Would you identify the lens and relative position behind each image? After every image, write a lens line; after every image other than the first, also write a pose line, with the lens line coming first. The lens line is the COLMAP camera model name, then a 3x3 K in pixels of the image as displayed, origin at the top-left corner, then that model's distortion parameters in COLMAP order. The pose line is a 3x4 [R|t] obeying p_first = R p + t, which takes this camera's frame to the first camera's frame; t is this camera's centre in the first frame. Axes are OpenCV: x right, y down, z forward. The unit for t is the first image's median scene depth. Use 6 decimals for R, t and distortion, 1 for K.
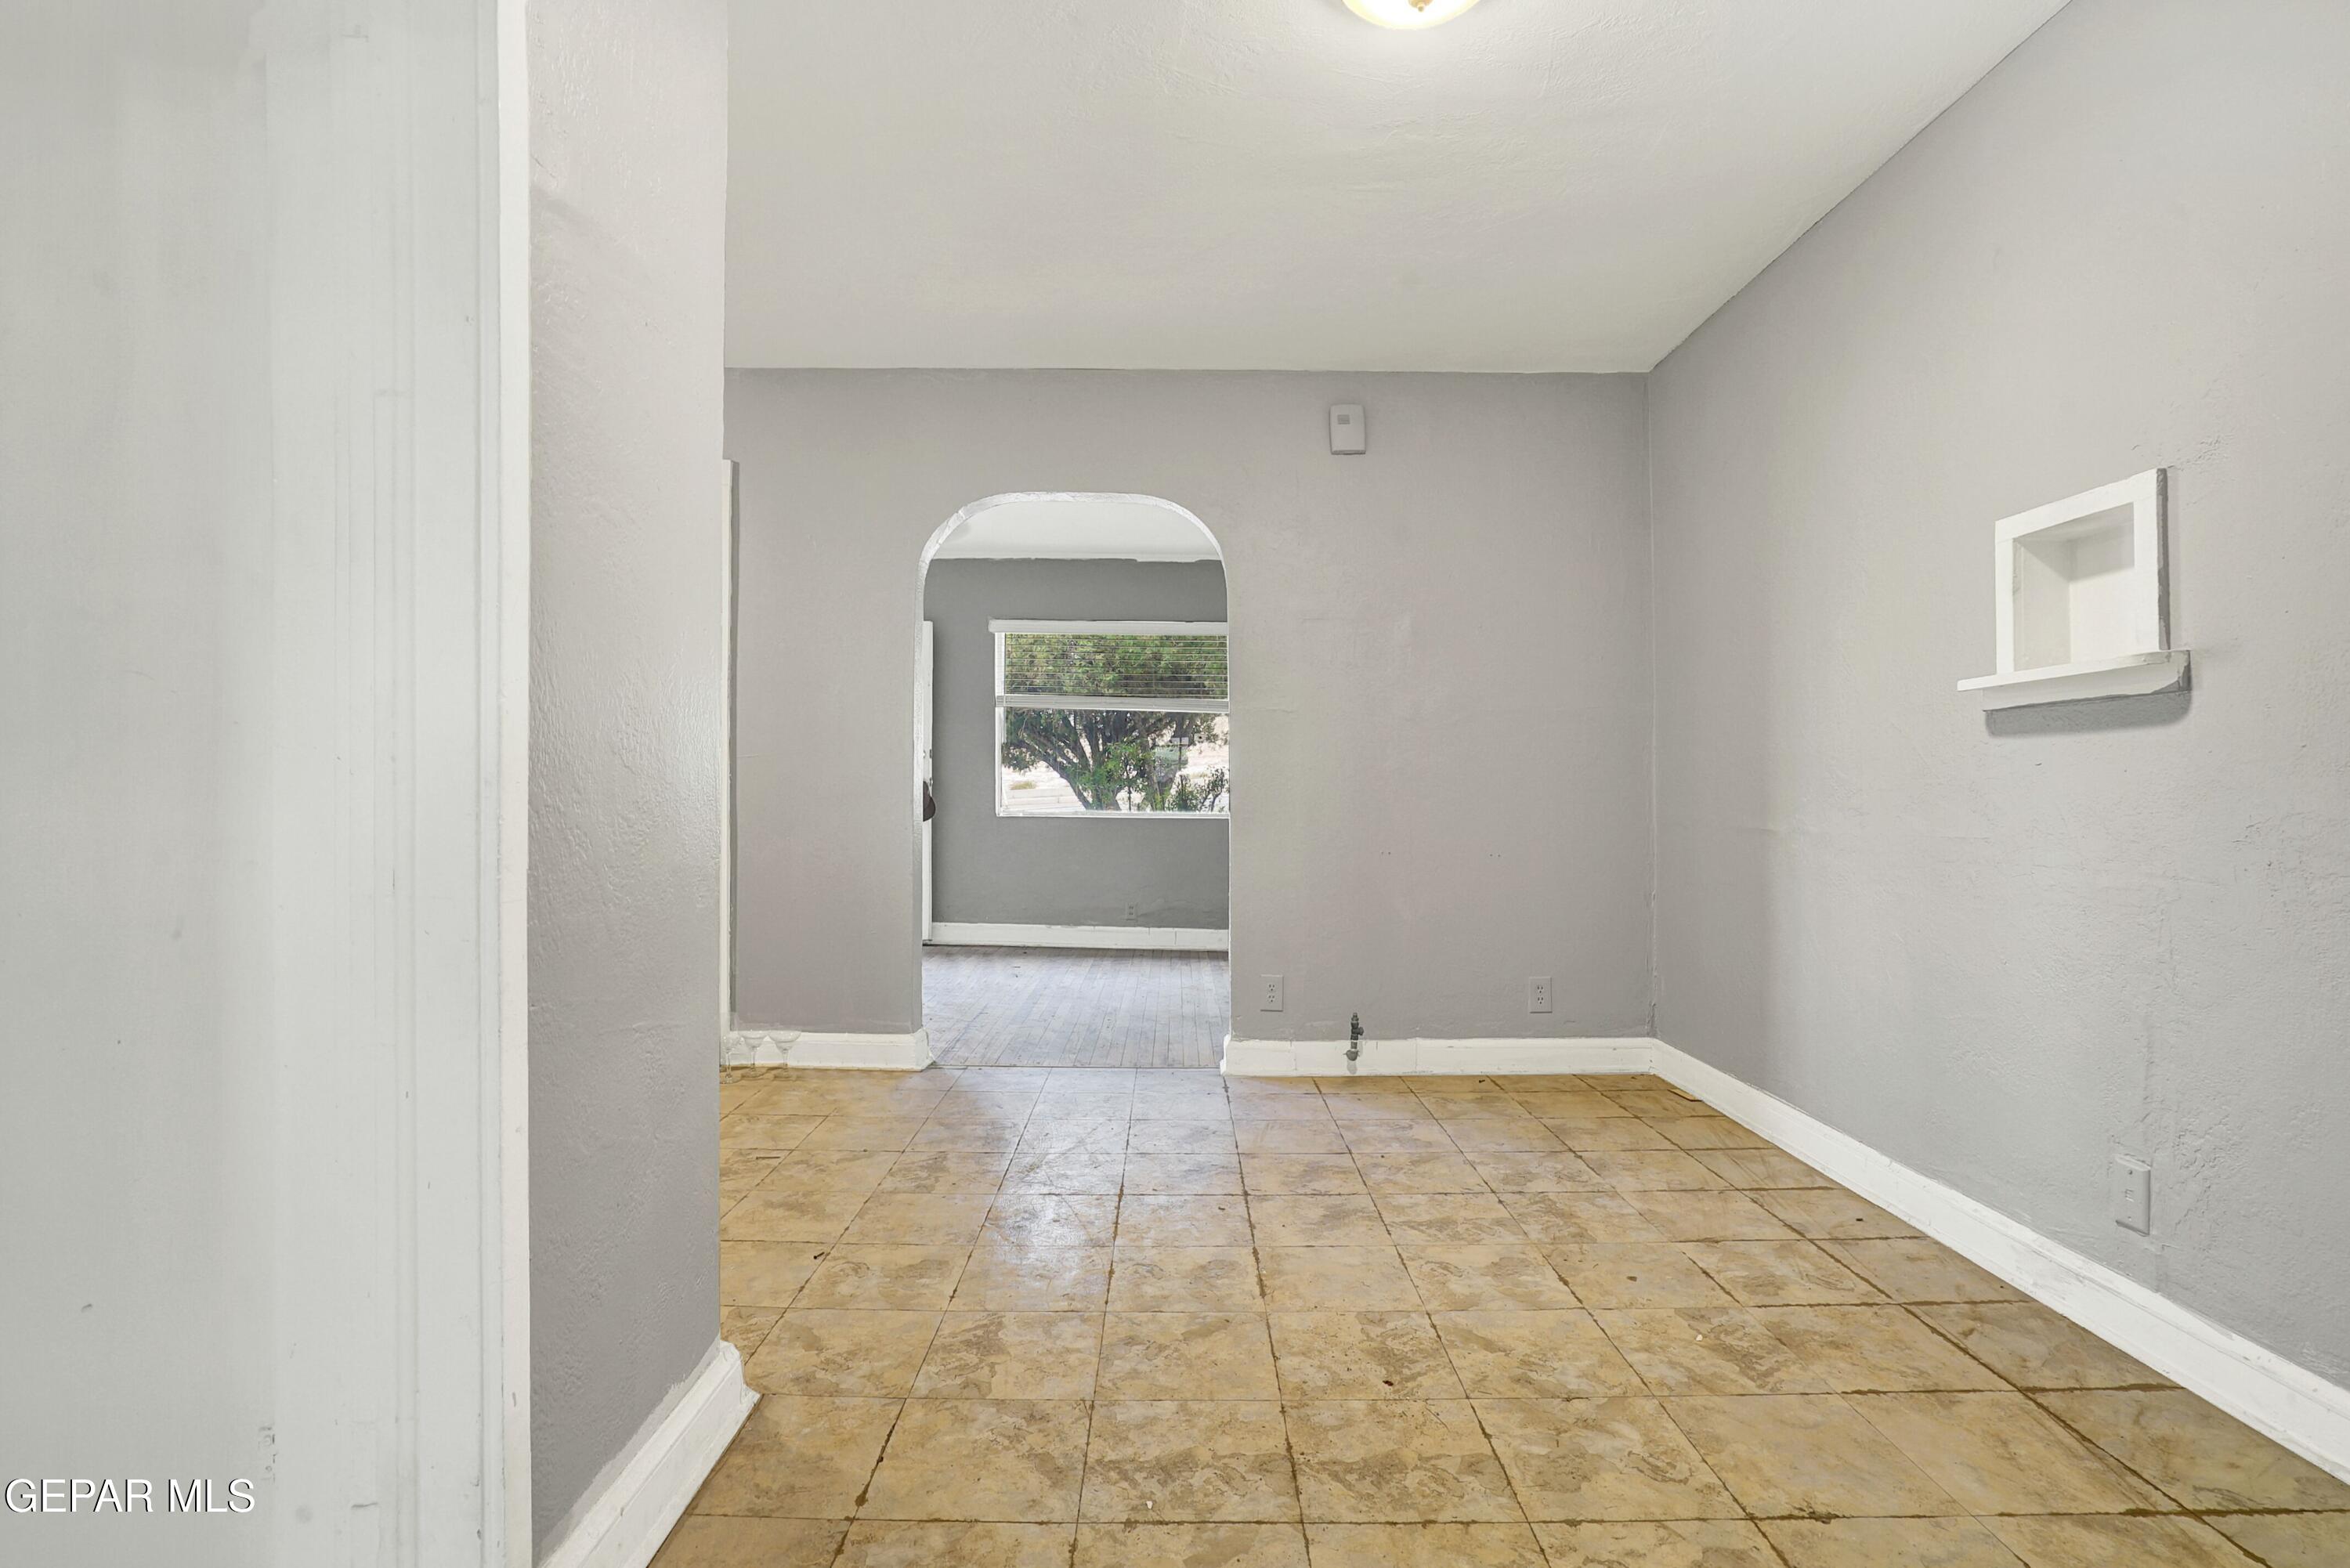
lens RADIAL K [[1125.4, 0, 1177.9], [0, 1125.4, 791.4], [0, 0, 1]] dist [0.002983, 0.001939]
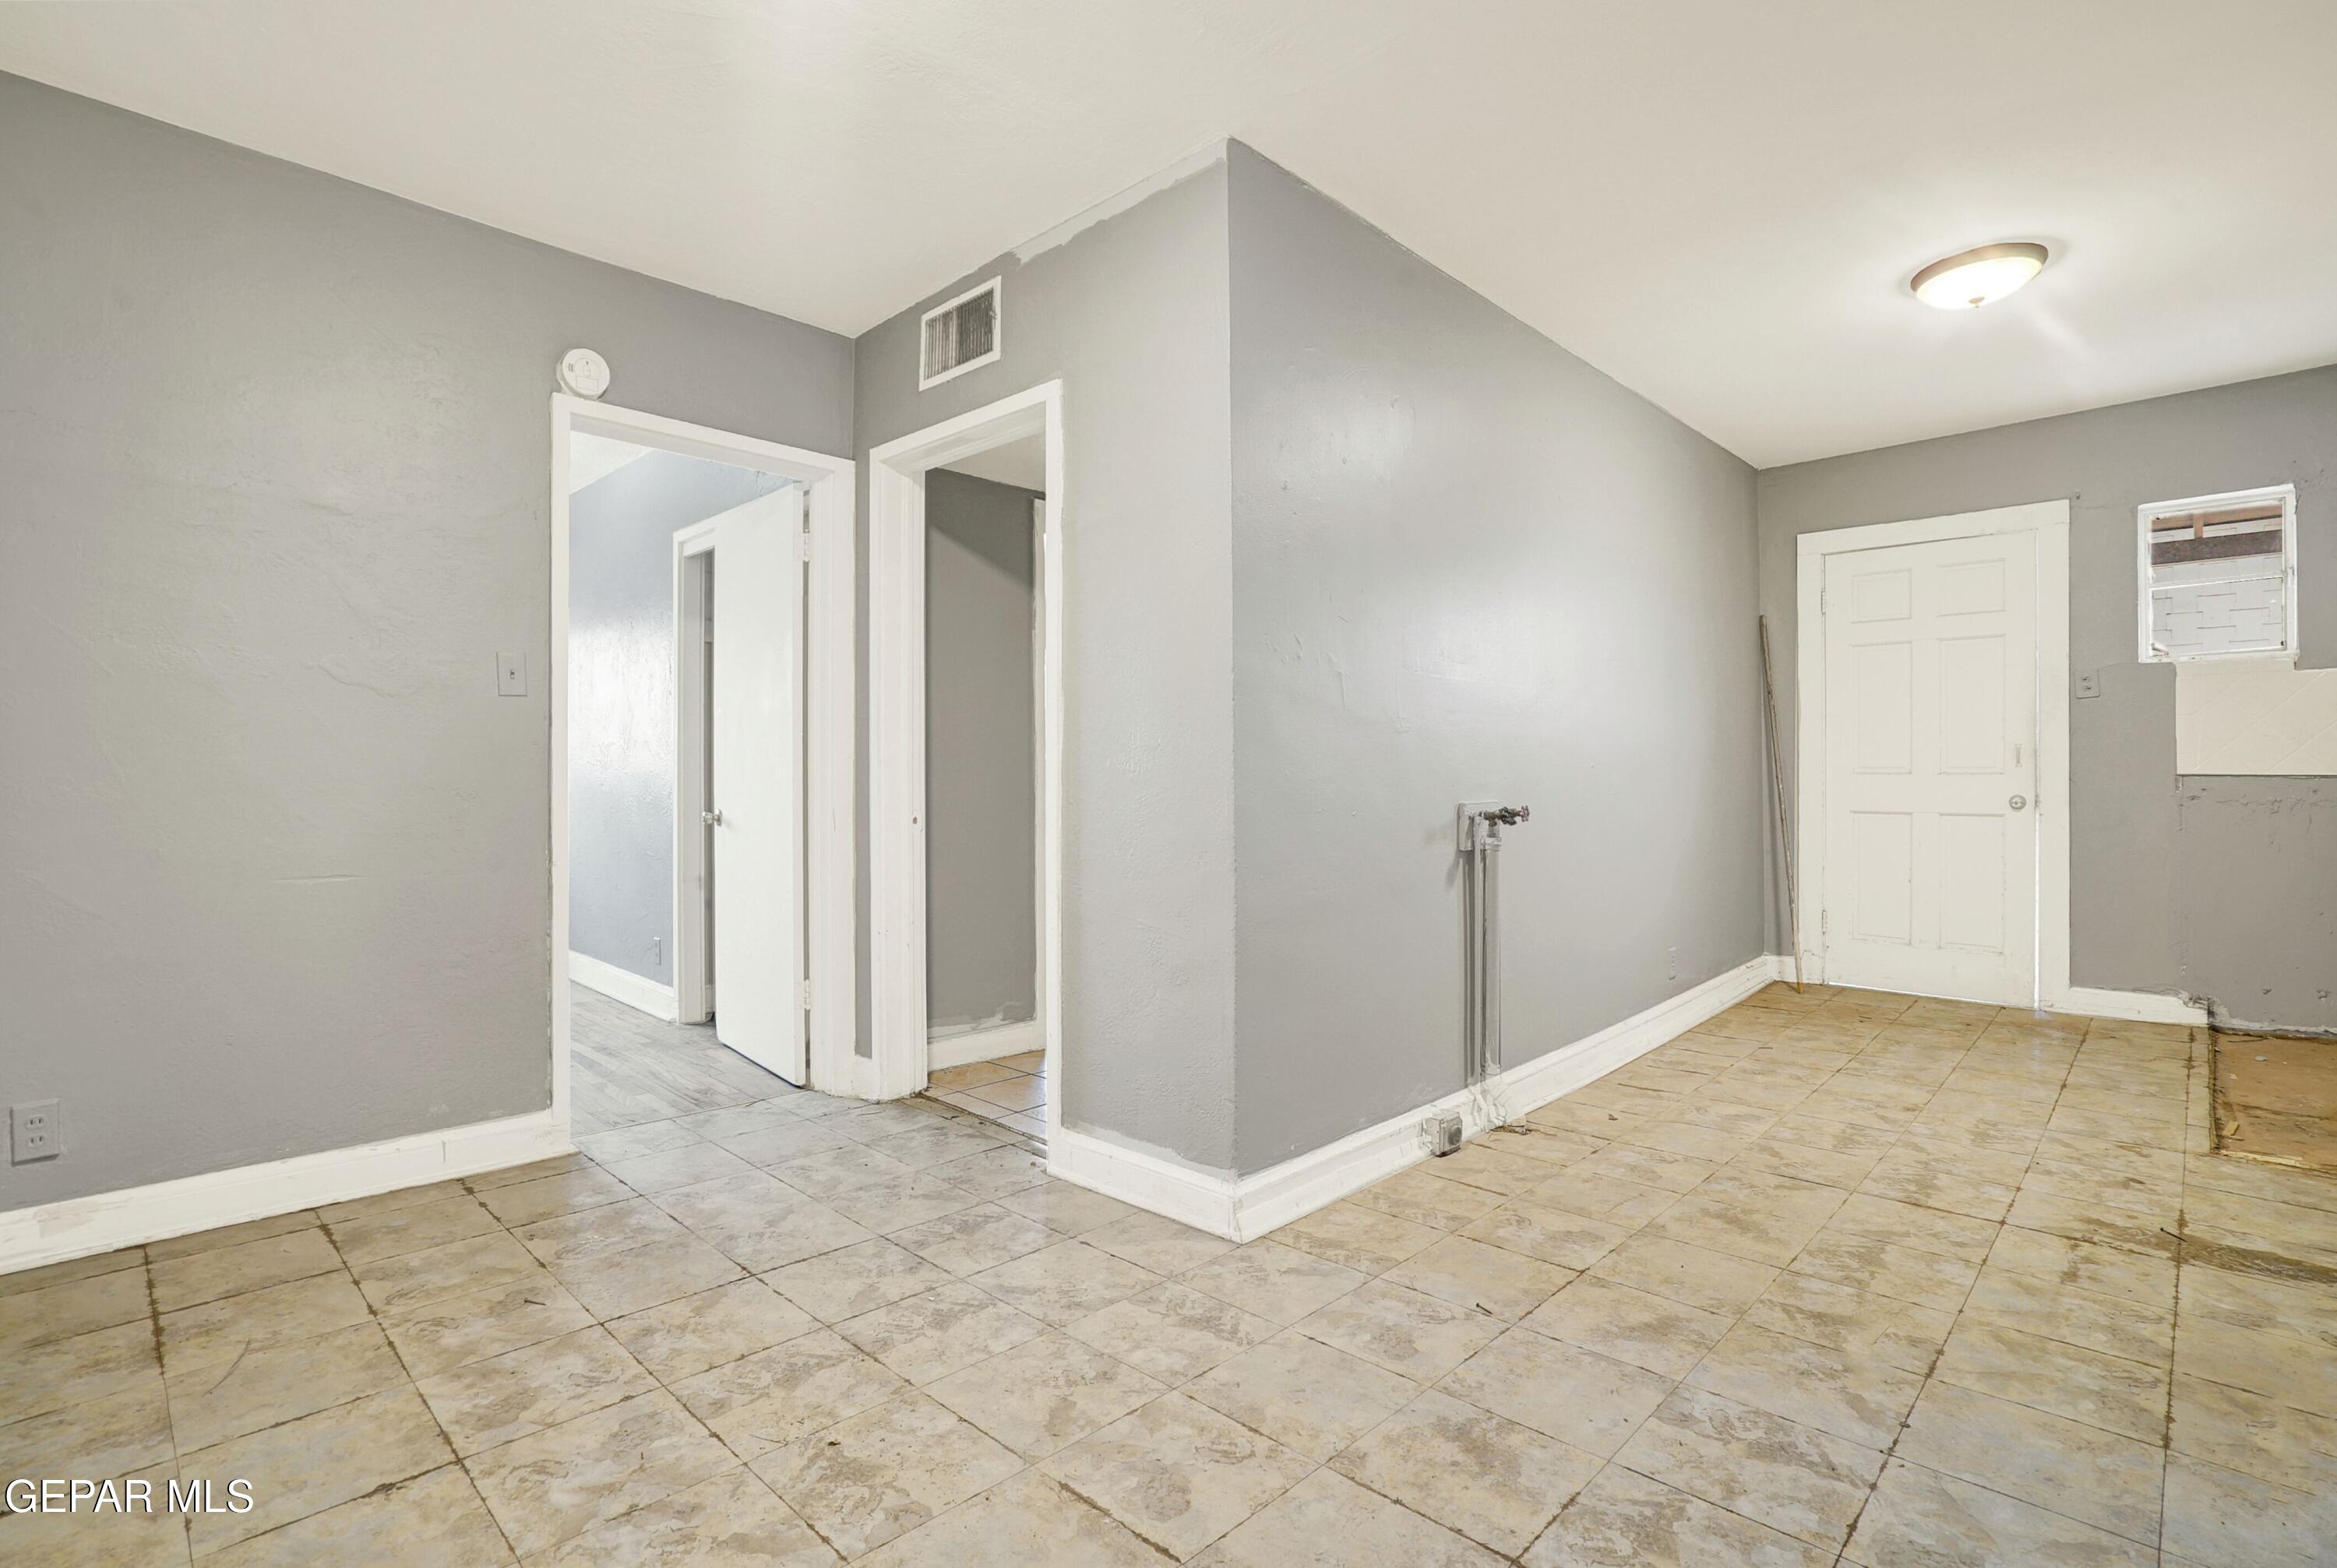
lens RADIAL K [[1119.2, 0, 1187.9], [0, 1119.2, 793.2], [0, 0, 1]] dist [0.002983, 0.001939]
pose [[-0.697694, -0.008142, -0.716349, 0.683466], [0.005564, 0.999844, -0.016783, 0.001249], [0.716374, -0.015696, -0.697540, 1.954798]]
